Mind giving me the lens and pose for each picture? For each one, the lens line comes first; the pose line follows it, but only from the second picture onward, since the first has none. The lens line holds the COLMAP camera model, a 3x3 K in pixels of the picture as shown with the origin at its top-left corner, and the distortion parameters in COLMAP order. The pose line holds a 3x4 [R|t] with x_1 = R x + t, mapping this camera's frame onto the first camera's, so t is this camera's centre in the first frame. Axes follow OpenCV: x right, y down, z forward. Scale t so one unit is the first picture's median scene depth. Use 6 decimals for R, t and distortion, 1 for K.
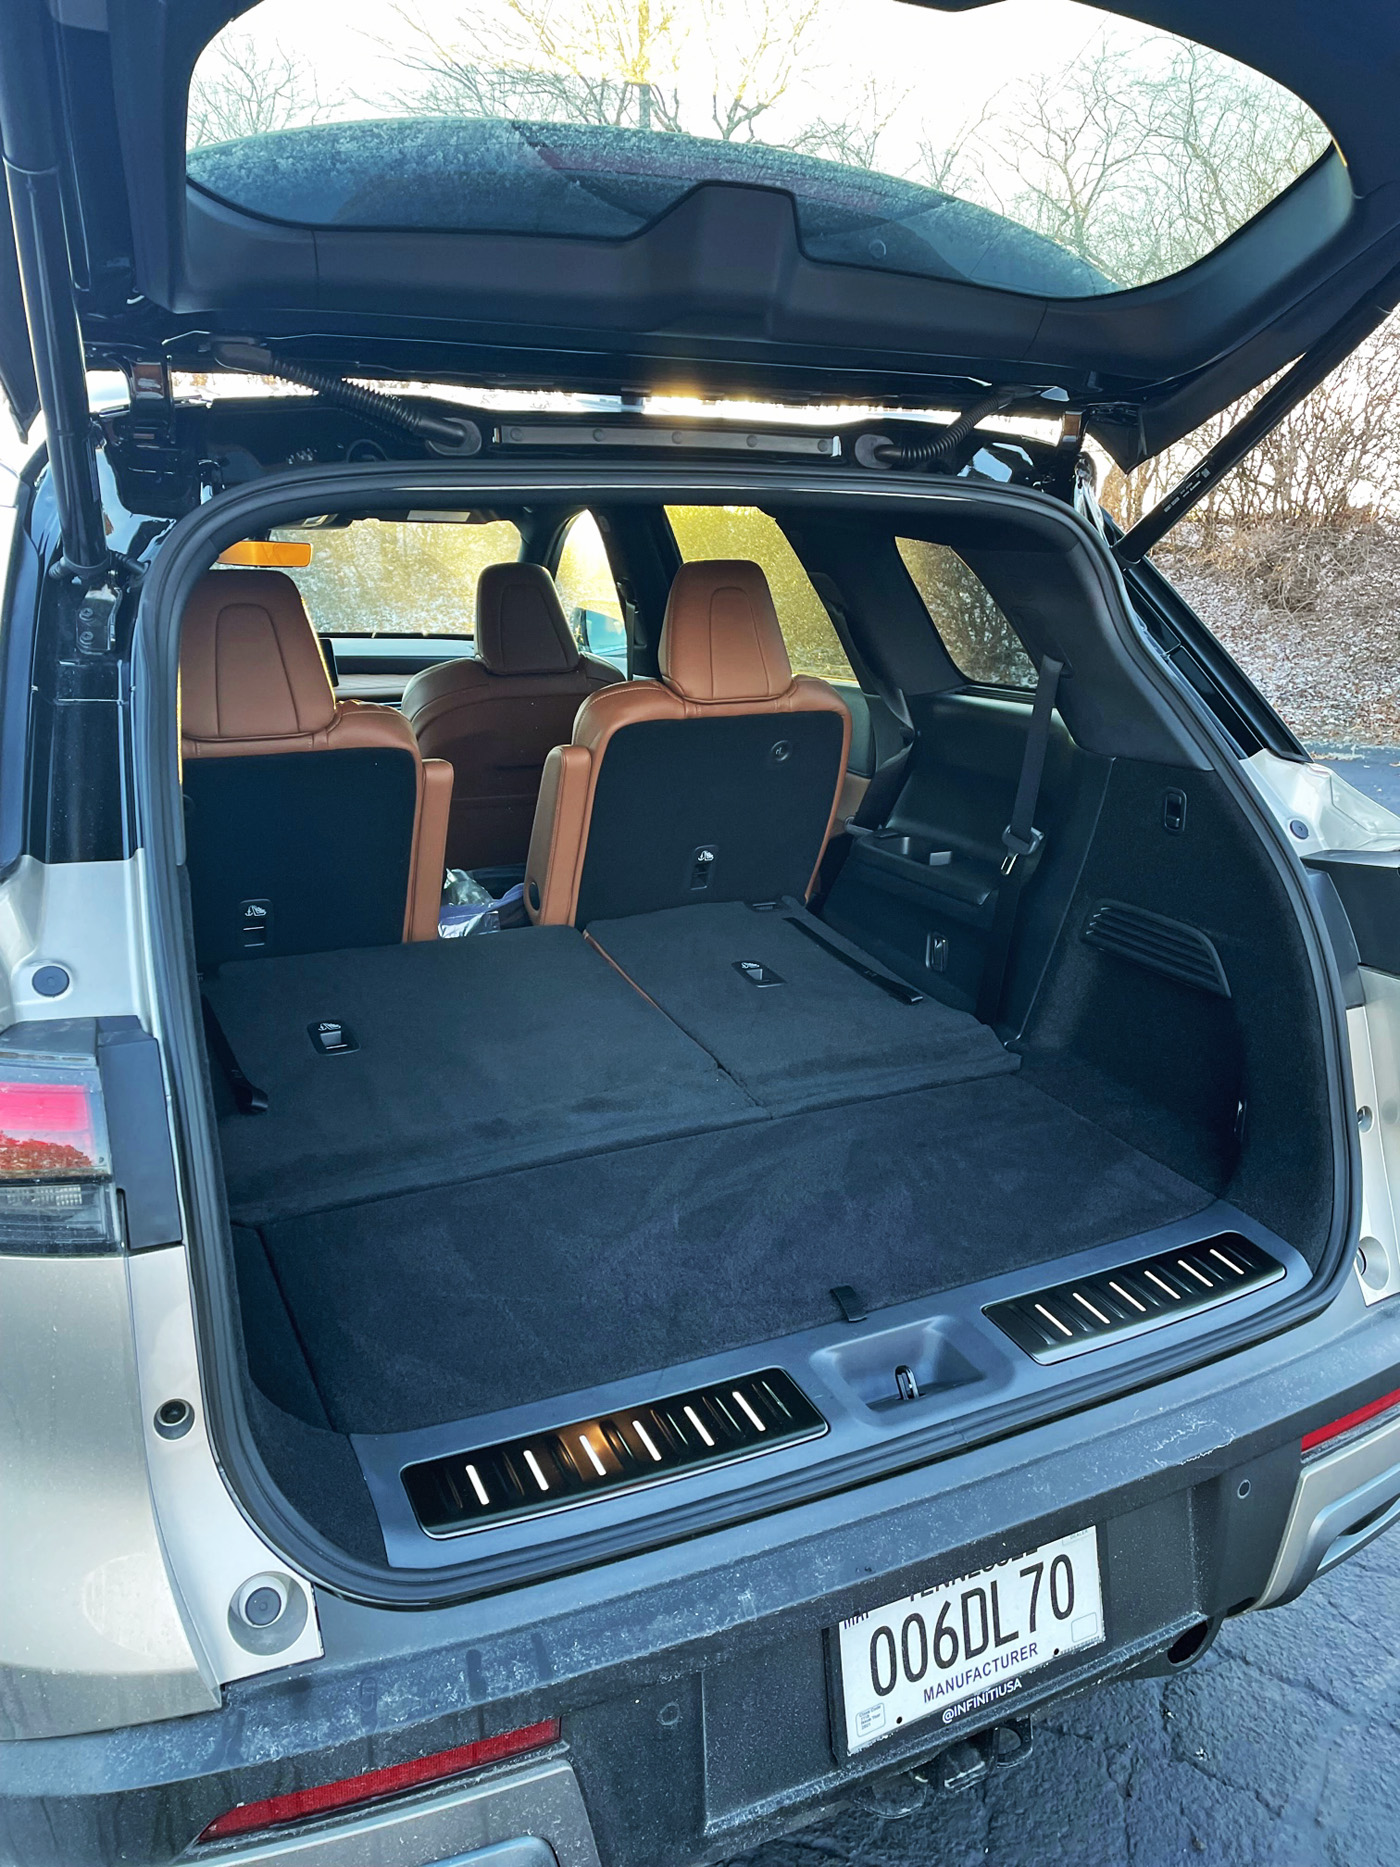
lens RADIAL K [[1391.6, 0, 696.9], [0, 1391.6, 926.1], [0, 0, 1]] dist [0.060240, -0.080193]
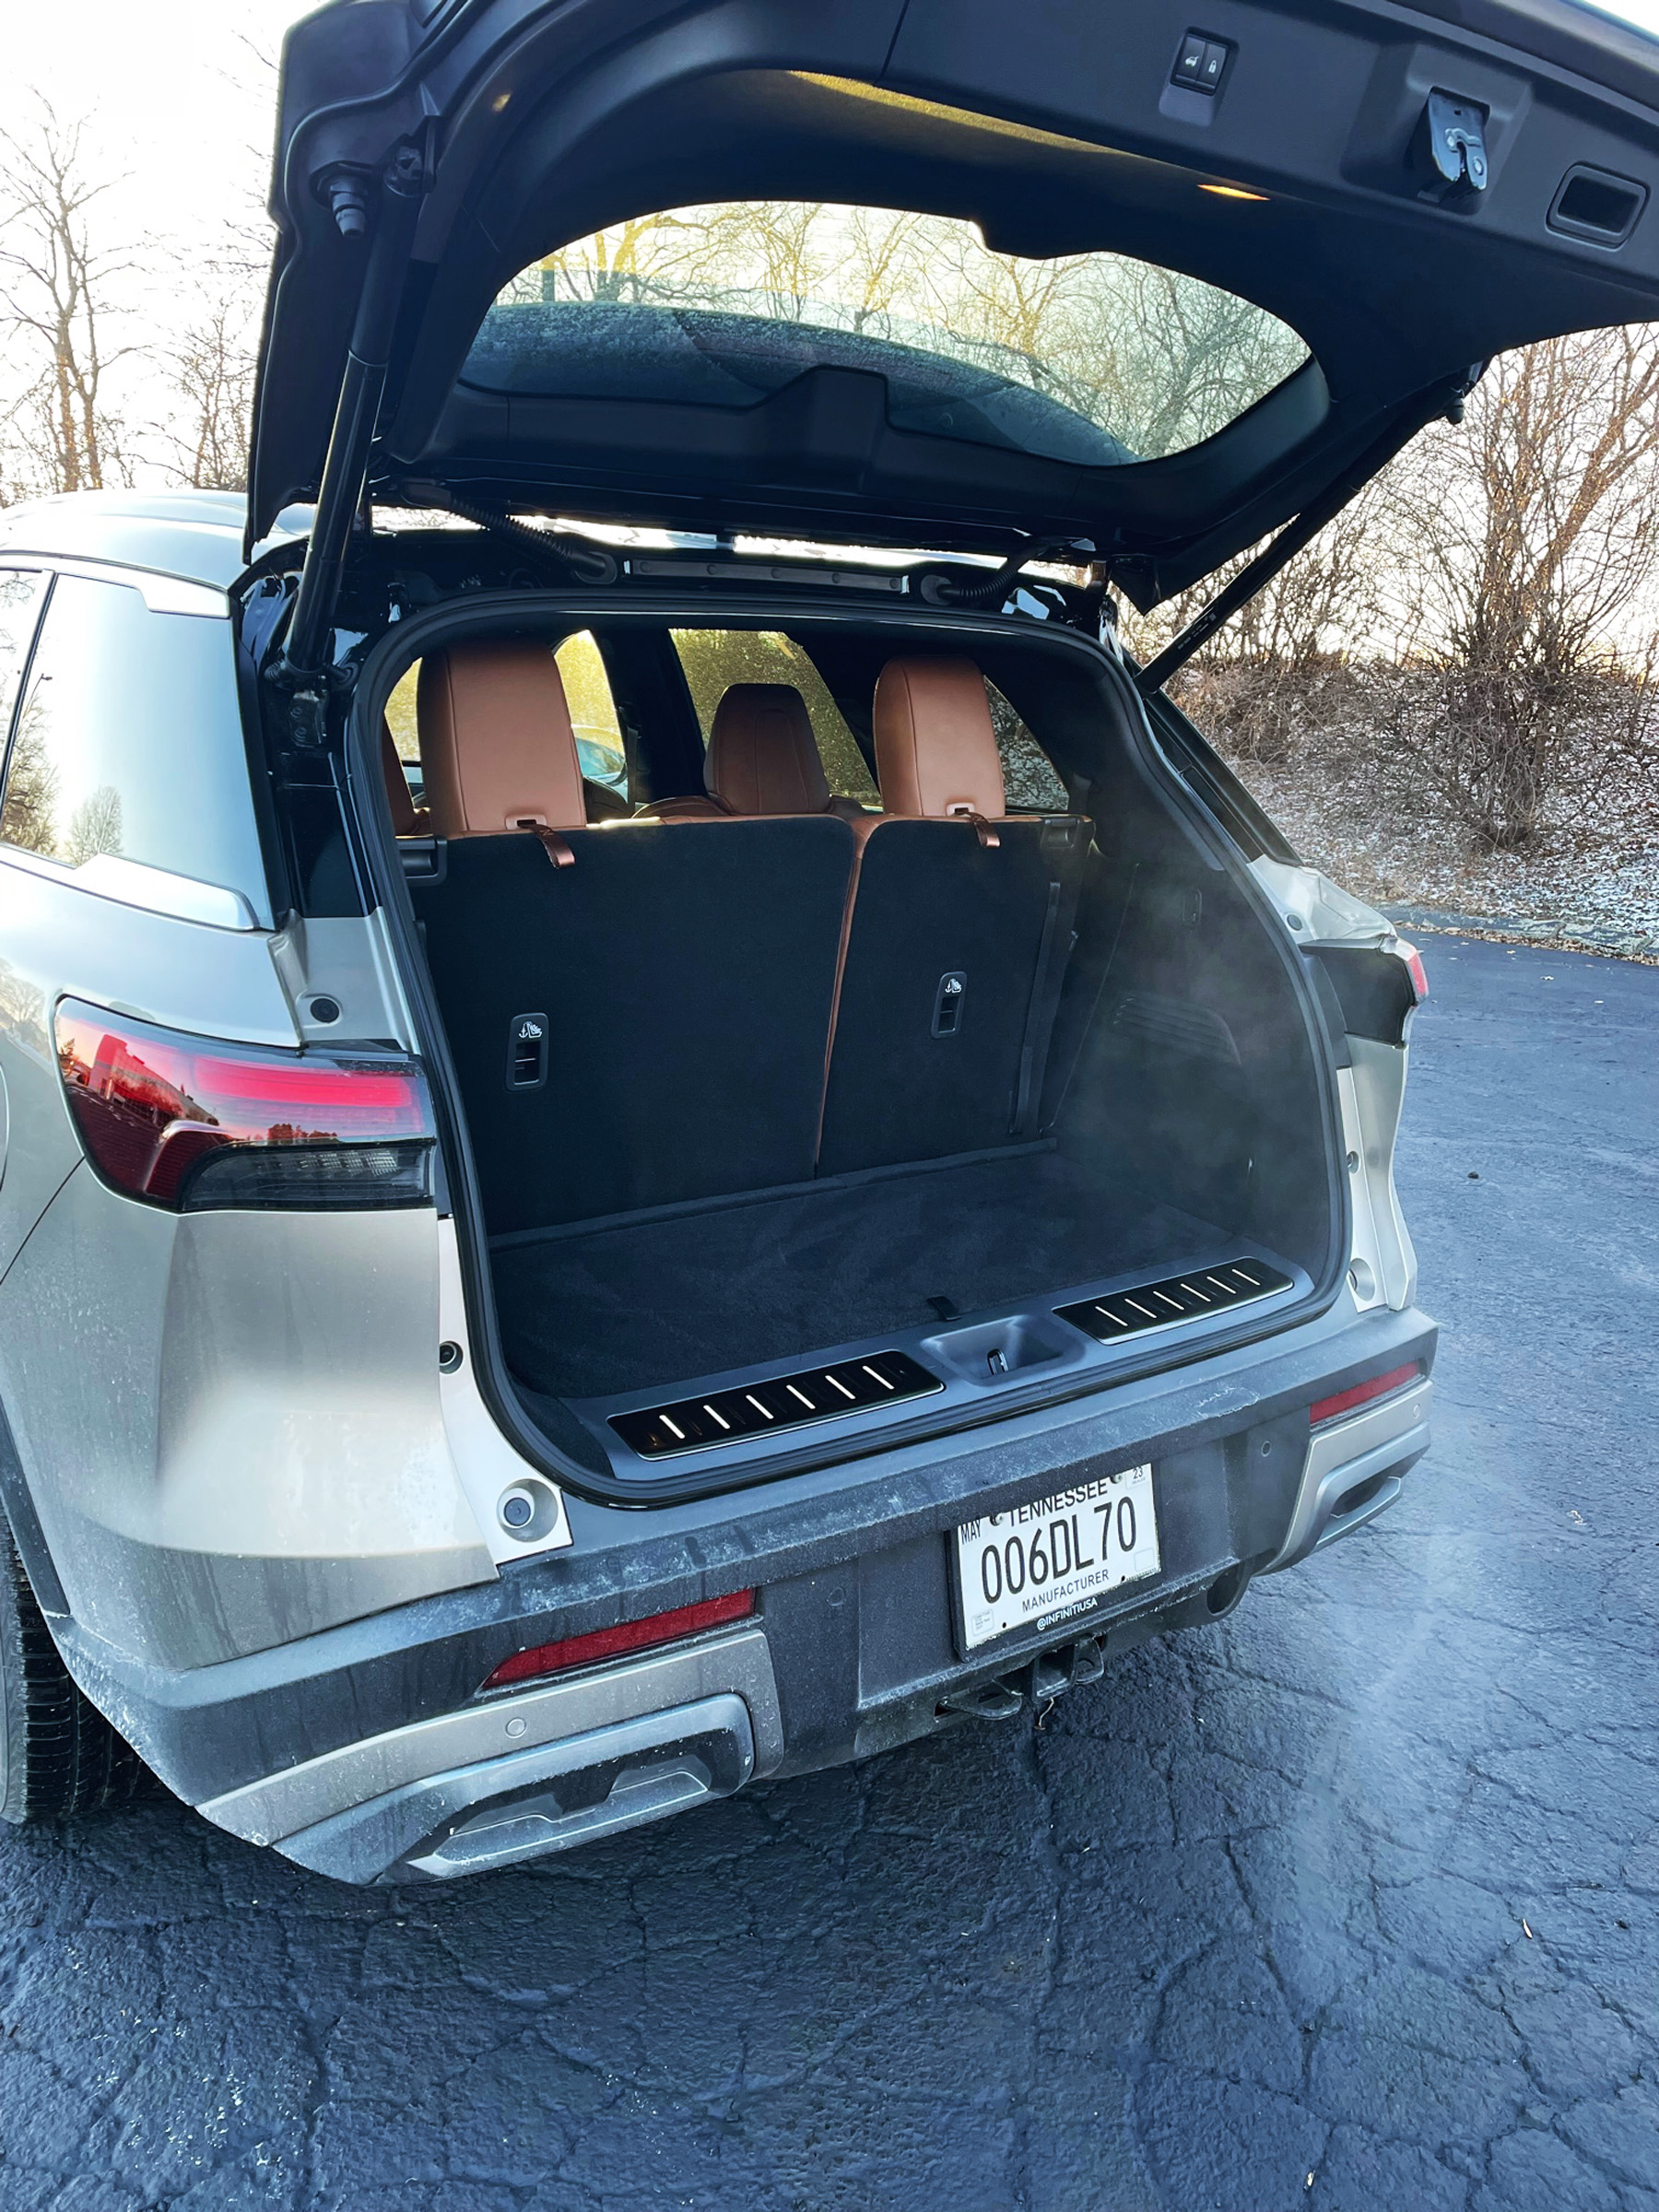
lens RADIAL K [[1648.8, 0, 820.3], [0, 1648.8, 1087.7], [0, 0, 1]] dist [0.060240, -0.080193]
pose [[0.990447, -0.012154, 0.137357, -0.175176], [0.015608, 0.999588, -0.024094, 0.110136], [-0.137007, 0.026008, 0.990229, -0.353030]]
